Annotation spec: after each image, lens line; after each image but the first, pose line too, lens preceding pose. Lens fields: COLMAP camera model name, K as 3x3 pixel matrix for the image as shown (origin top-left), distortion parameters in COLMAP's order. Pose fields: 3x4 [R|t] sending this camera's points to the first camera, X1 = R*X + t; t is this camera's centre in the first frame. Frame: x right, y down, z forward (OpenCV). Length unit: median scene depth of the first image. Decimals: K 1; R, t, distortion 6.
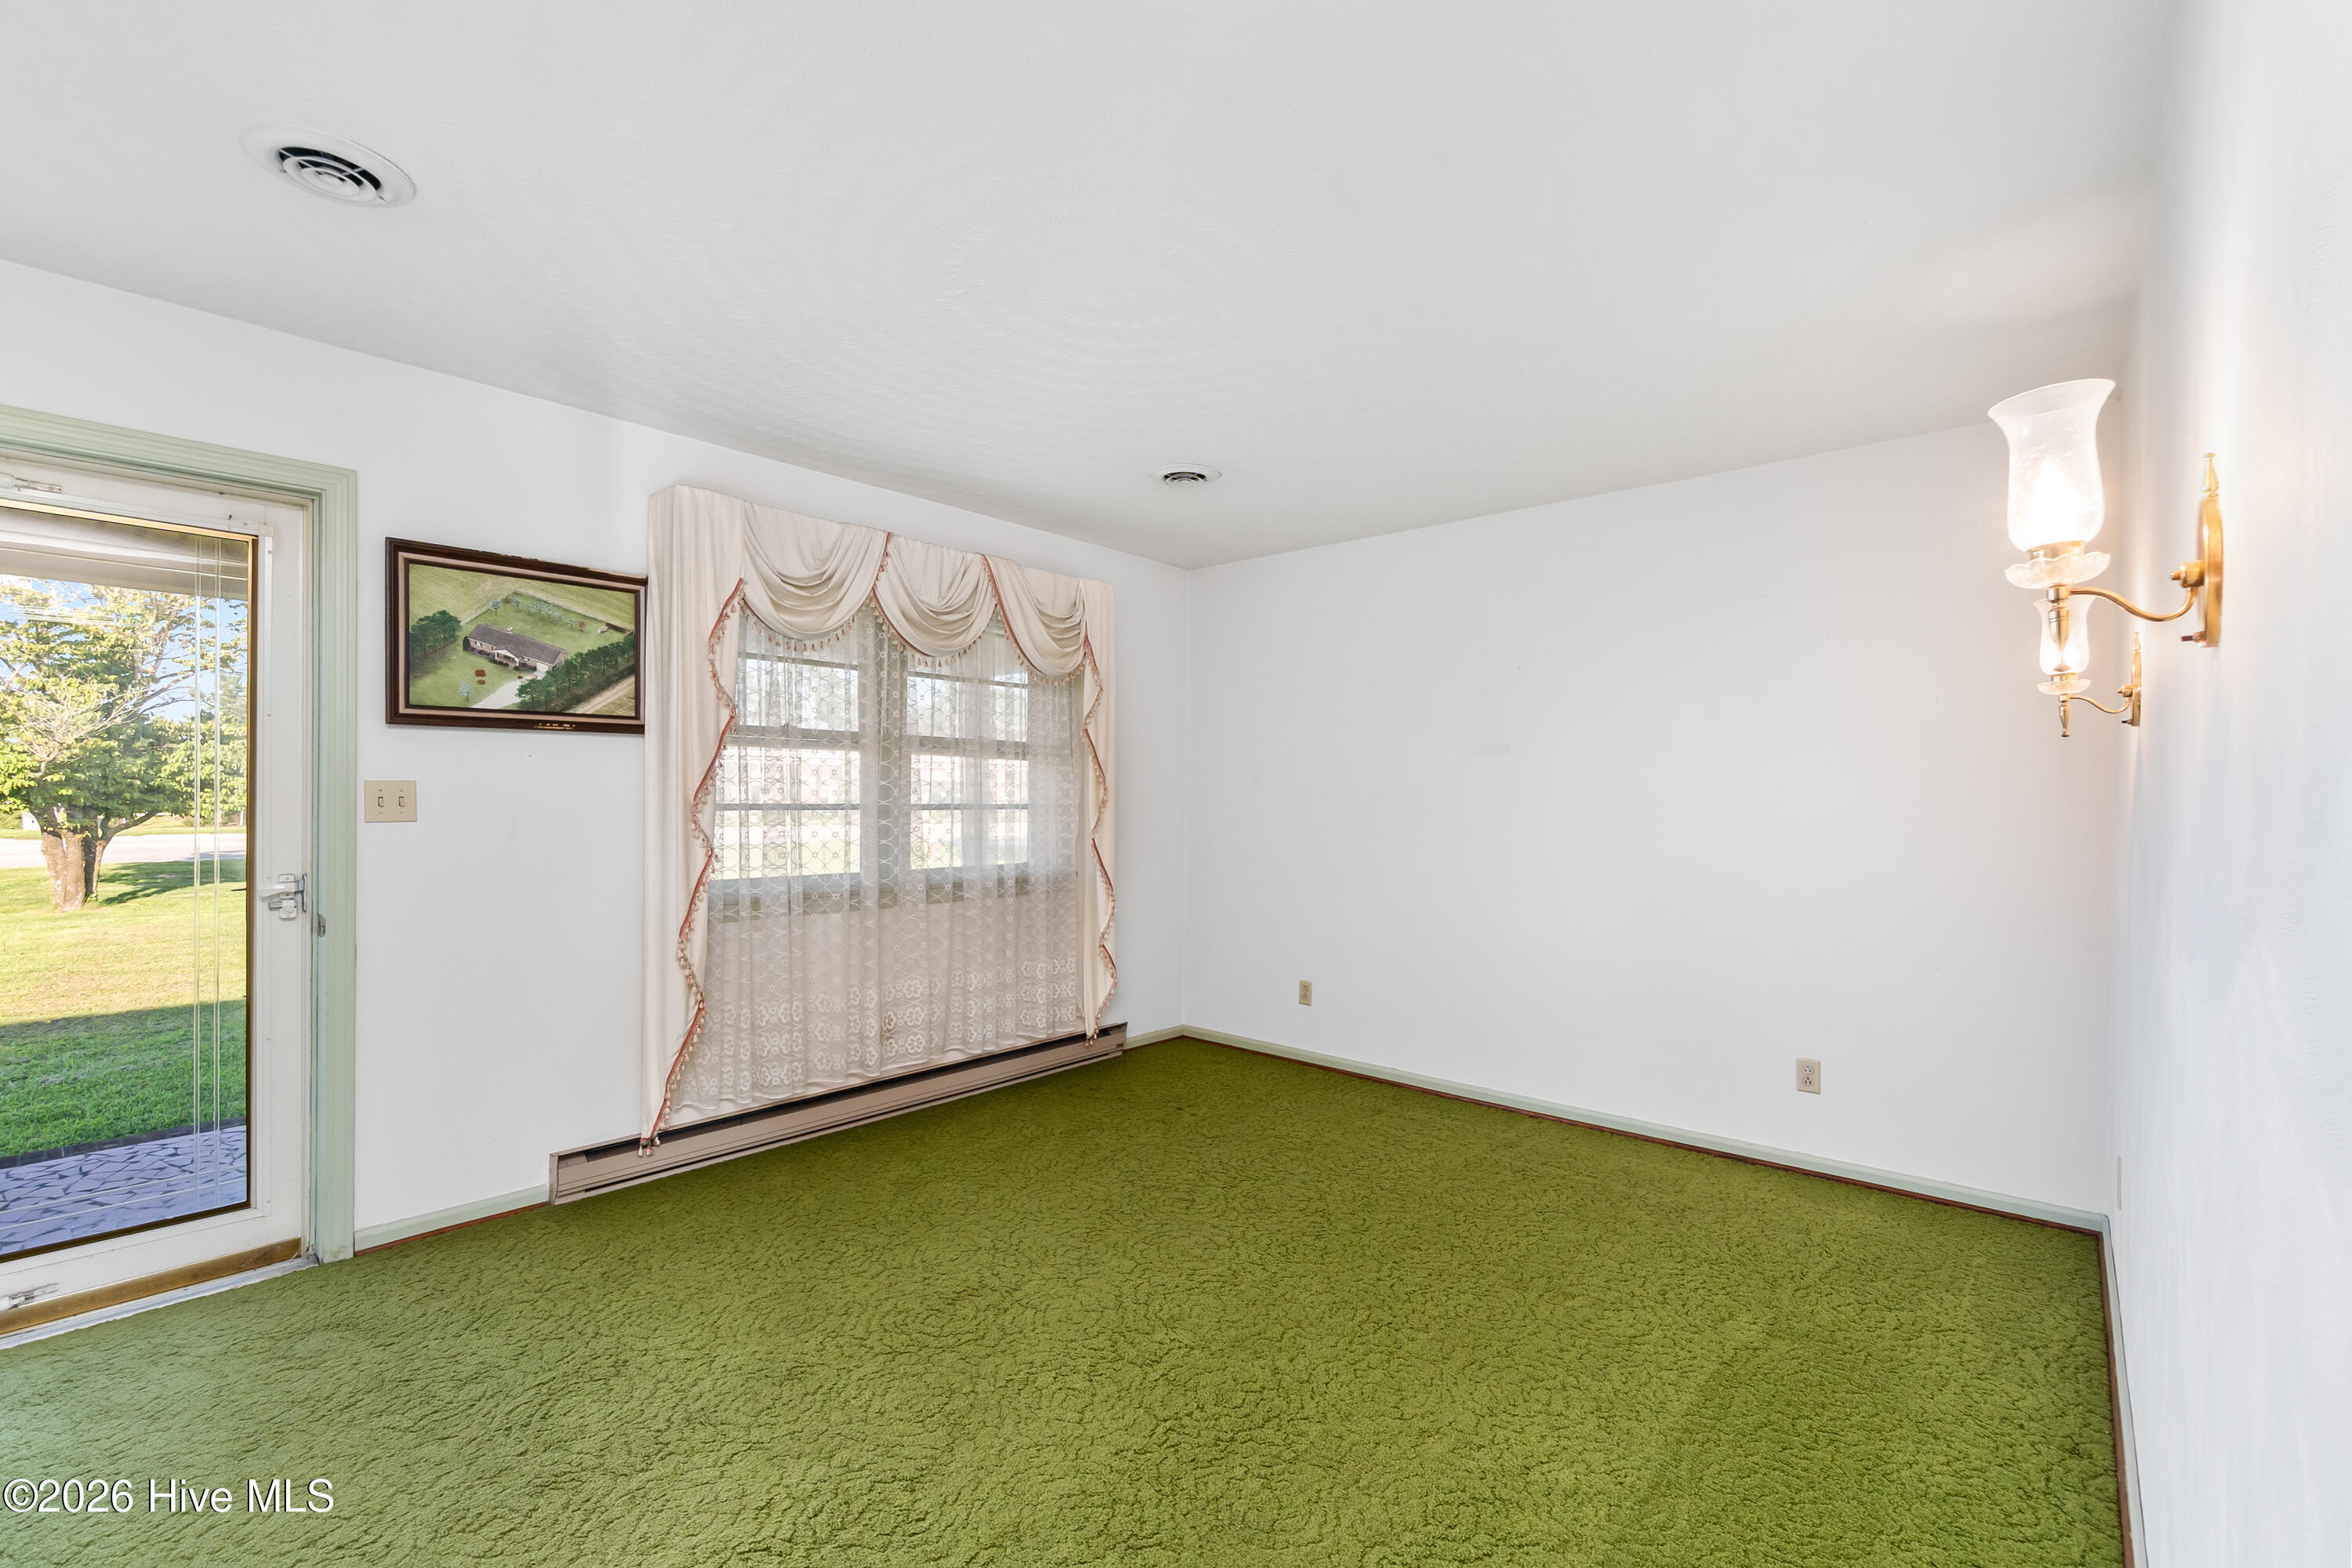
lens RADIAL K [[1013.8, 0, 1169.3], [0, 1013.8, 785.3], [0, 0, 1]] dist [-0.008044, 0.000247]
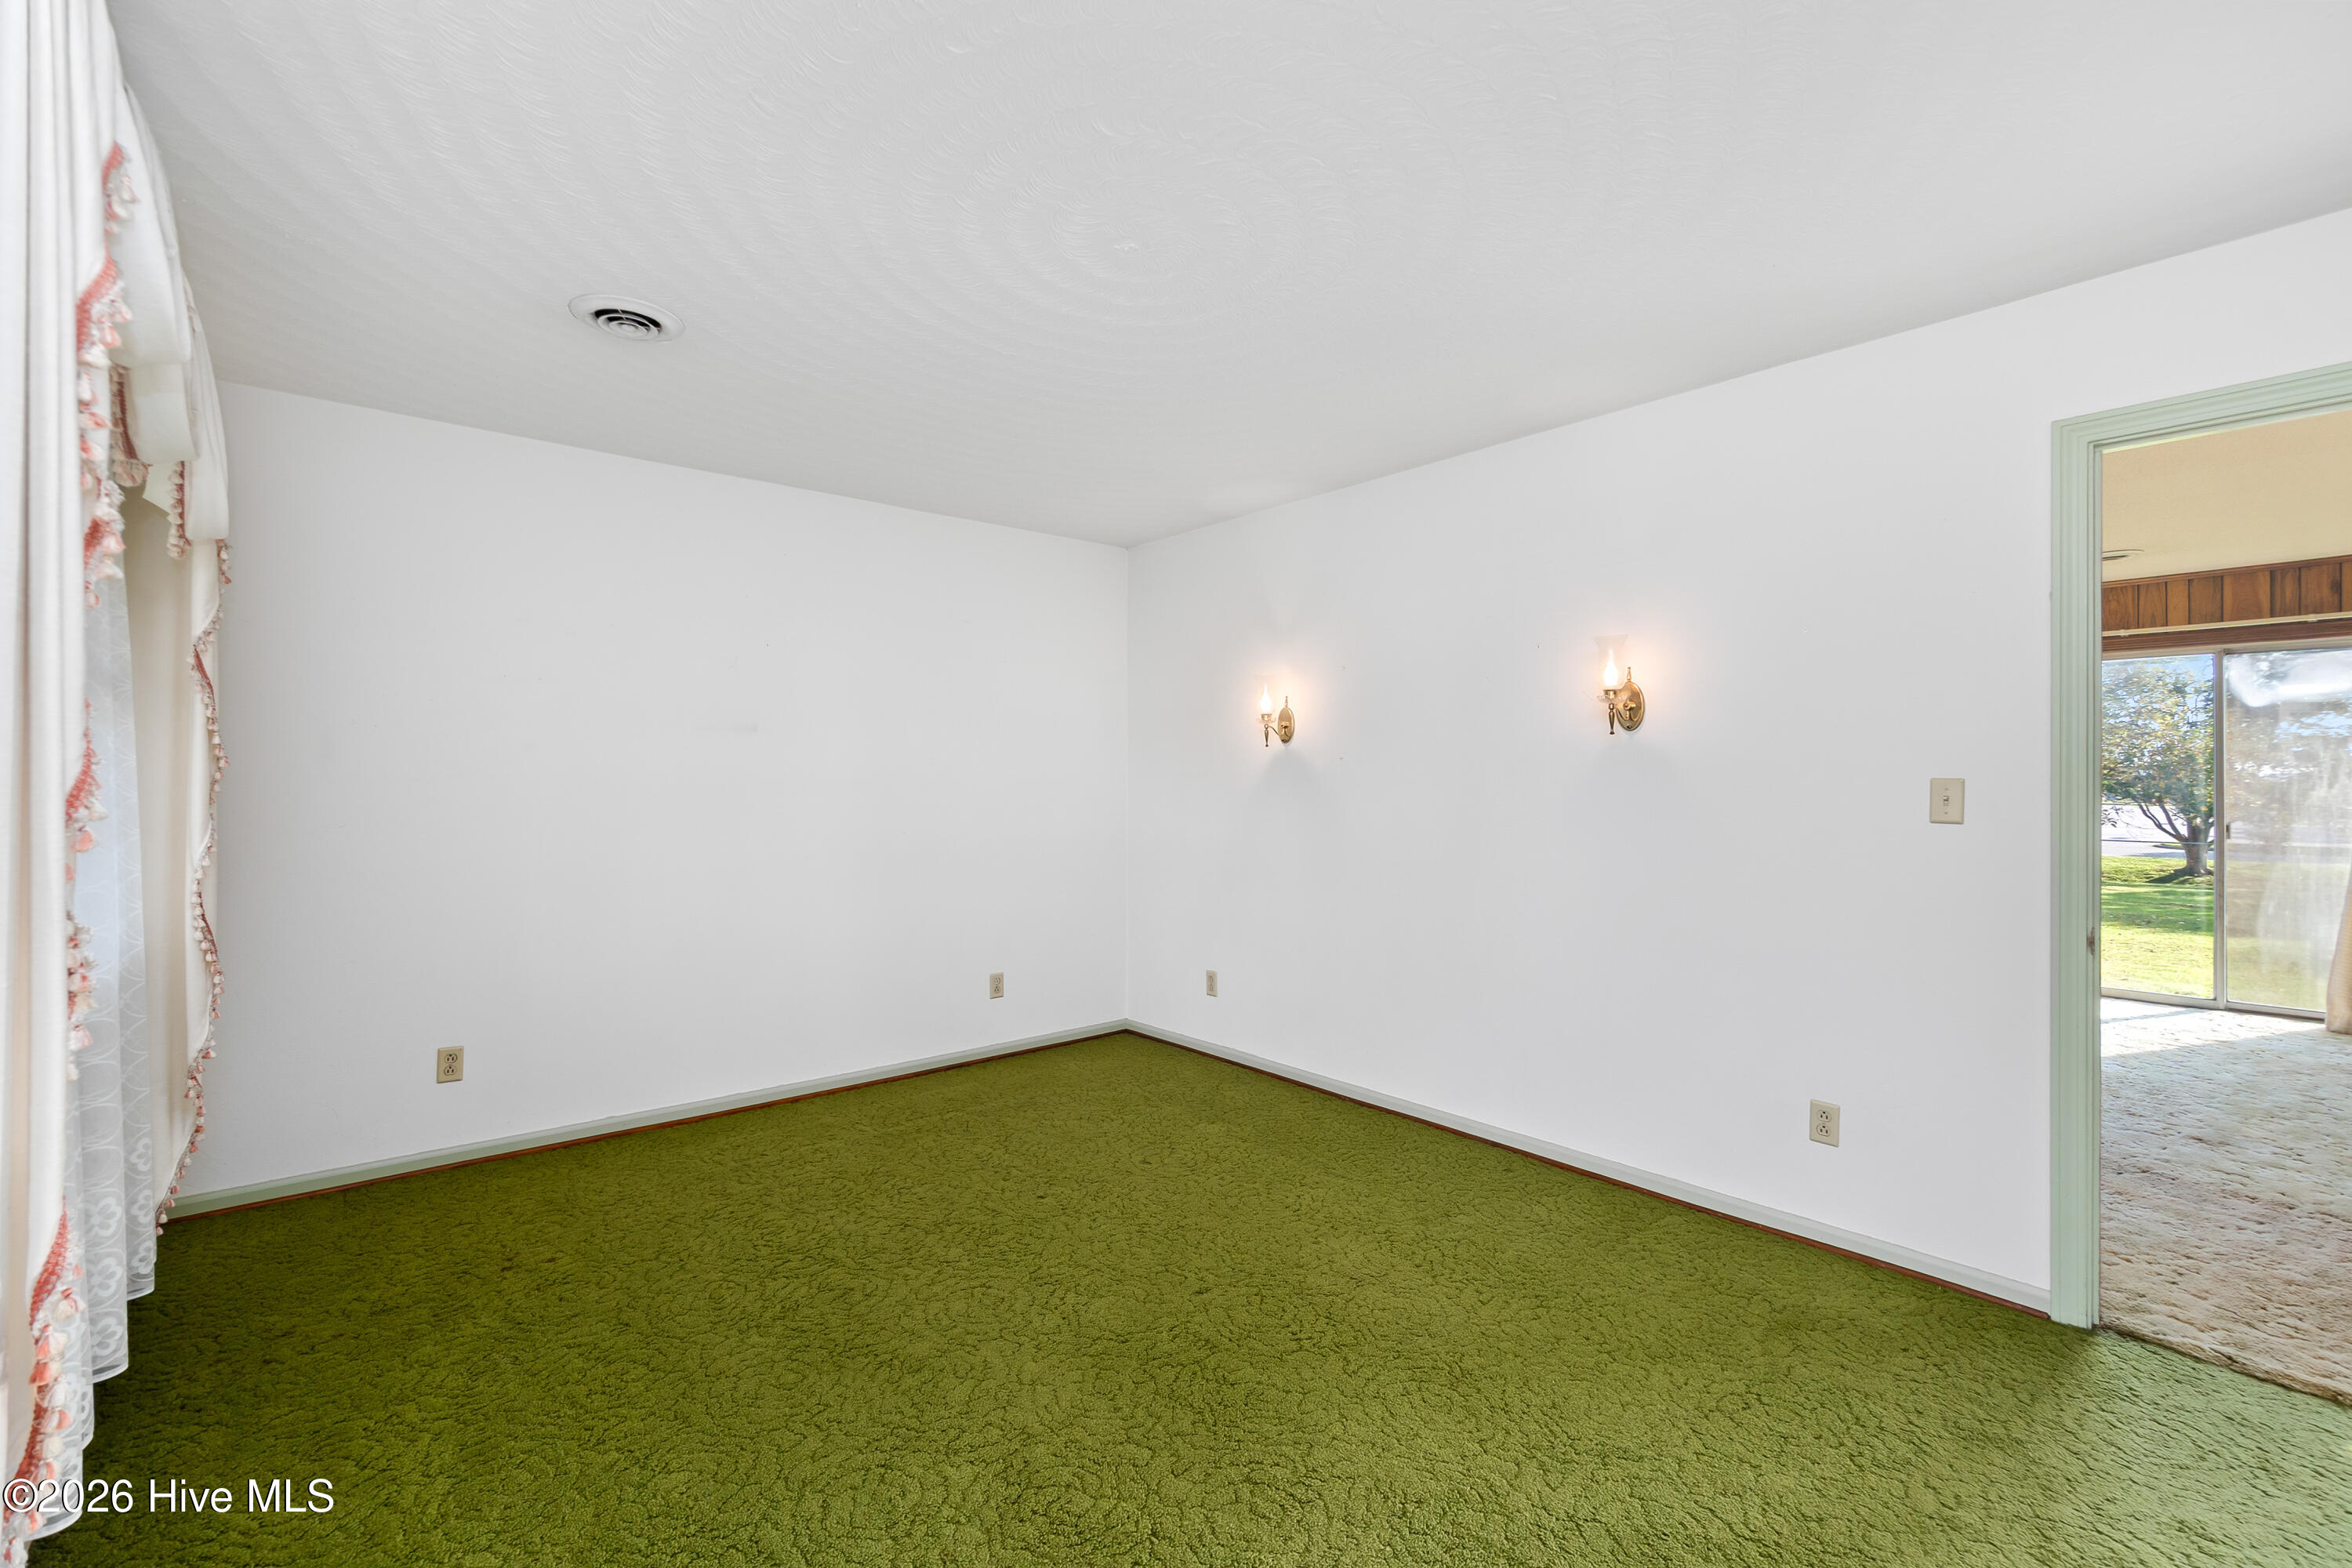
lens RADIAL K [[1009.0, 0, 1165.6], [0, 1009.0, 772.2], [0, 0, 1]] dist [-0.004095, 0.000422]
pose [[0.153951, -0.003111, 0.988074, -0.589063], [-0.008962, 0.999950, 0.004544, -0.003371], [-0.988038, -0.009555, 0.153915, 0.517775]]
